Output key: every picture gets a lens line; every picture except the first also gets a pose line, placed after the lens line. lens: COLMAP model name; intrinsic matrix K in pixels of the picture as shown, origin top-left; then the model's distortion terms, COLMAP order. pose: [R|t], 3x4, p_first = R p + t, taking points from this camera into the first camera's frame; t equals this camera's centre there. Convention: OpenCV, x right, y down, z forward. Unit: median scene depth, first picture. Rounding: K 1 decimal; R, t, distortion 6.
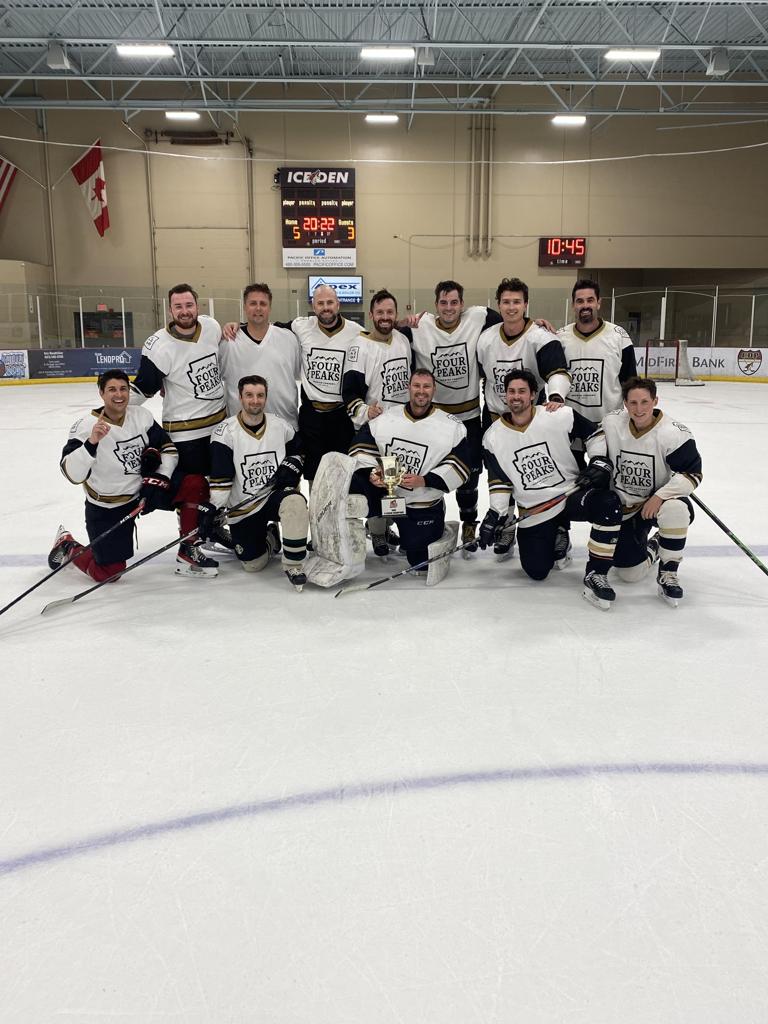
lens RADIAL K [[908.0, 0, 386.7], [0, 908.0, 523.2], [0, 0, 1]] dist [-0.007575, 0.016536]
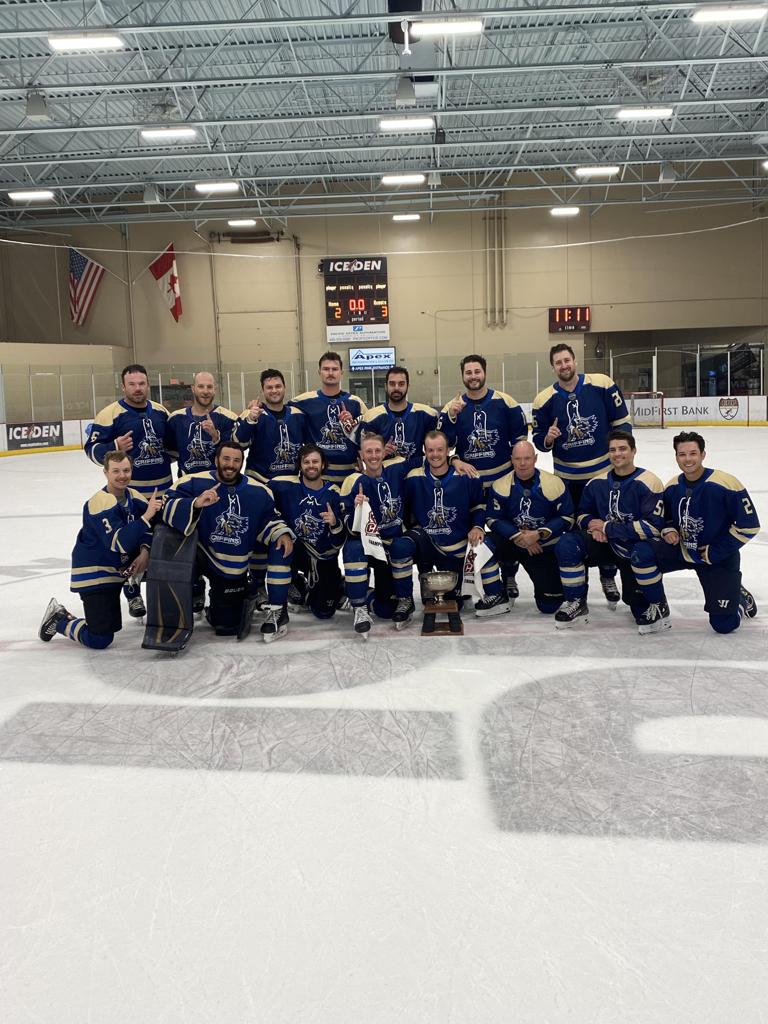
lens RADIAL K [[1000.2, 0, 393.0], [0, 1000.2, 530.0], [0, 0, 1]] dist [0.023130, 0.000000]
pose [[0.998022, -0.026027, -0.057233, 0.038029], [0.021871, 0.997160, -0.072072, 0.054239], [0.058947, 0.070677, 0.995756, -0.262948]]
